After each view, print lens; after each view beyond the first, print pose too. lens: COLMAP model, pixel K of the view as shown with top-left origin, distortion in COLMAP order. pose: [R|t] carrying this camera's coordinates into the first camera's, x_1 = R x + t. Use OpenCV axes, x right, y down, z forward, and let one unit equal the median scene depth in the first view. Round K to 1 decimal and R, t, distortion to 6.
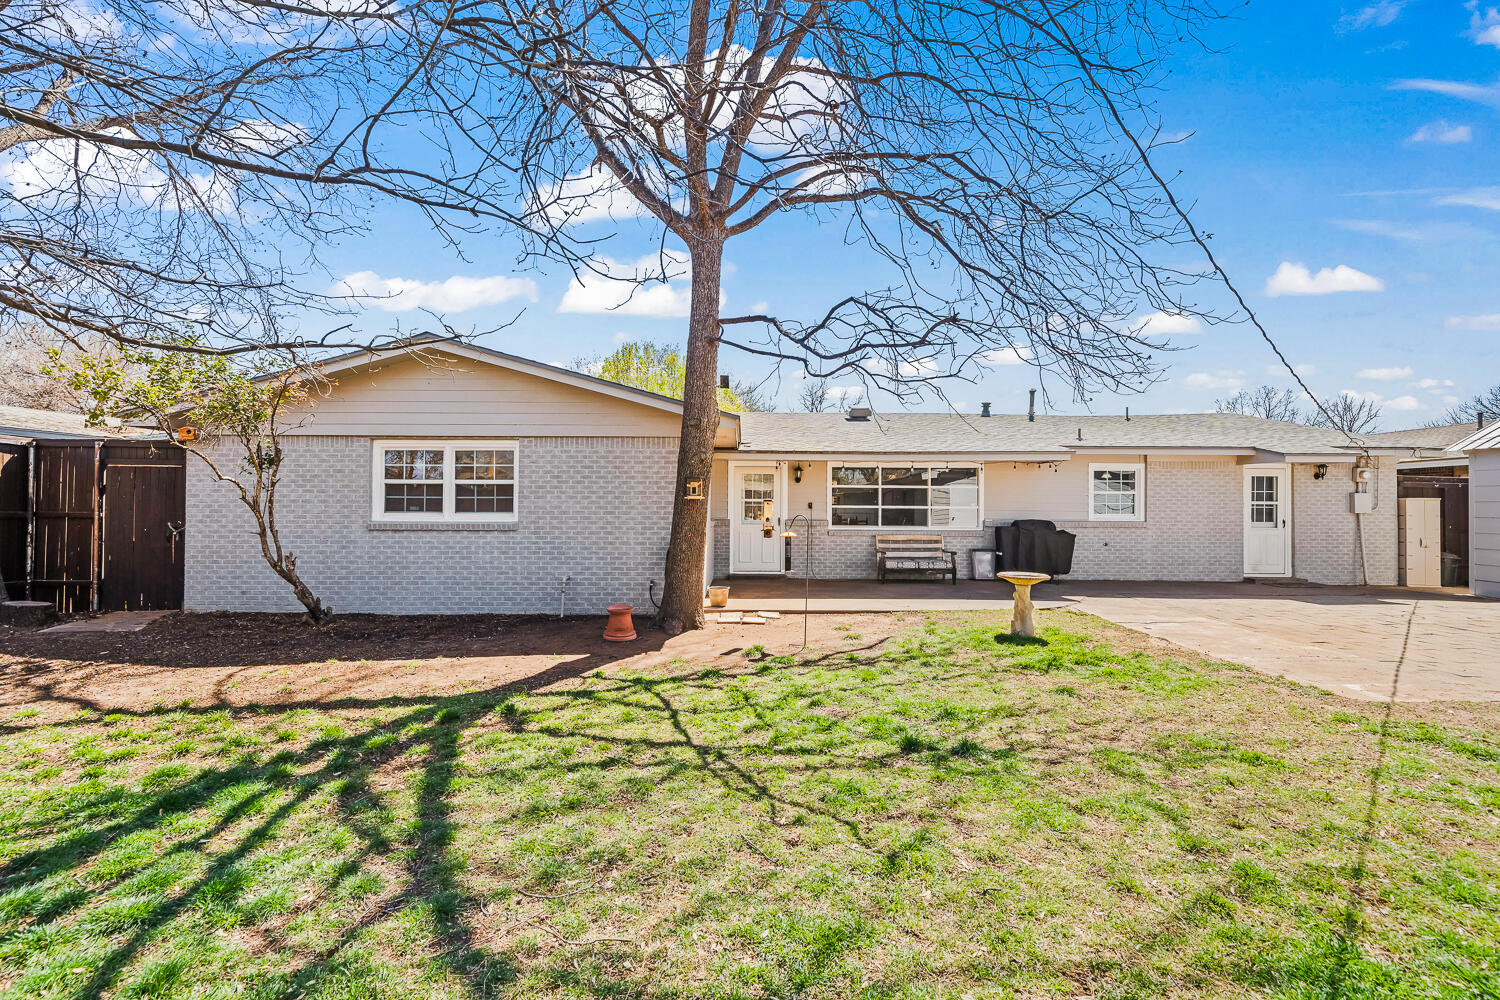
lens RADIAL K [[659.0, 0, 750.0], [0, 659.0, 500.0], [0, 0, 1]] dist [0.001404, 0.000108]
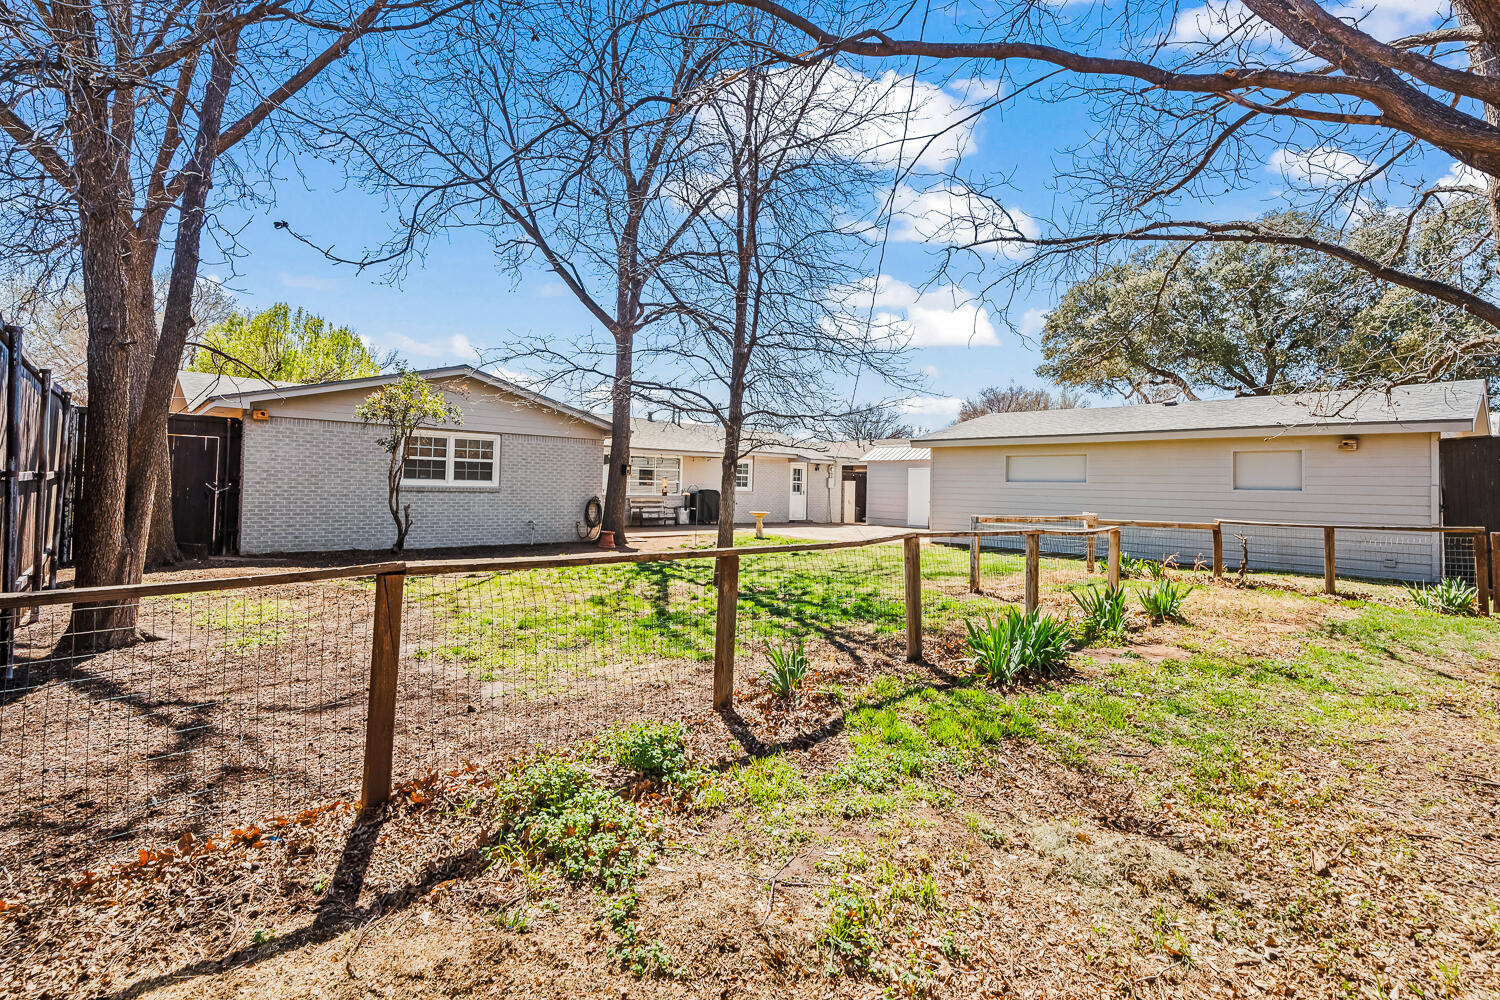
lens RADIAL K [[659.0, 0, 750.0], [0, 659.0, 500.0], [0, 0, 1]] dist [0.001404, 0.000108]
pose [[0.753070, -0.000294, 0.657940, -0.929212], [-0.027308, 0.999124, 0.031703, -0.001196], [-0.657374, -0.041842, 0.752402, -0.588691]]
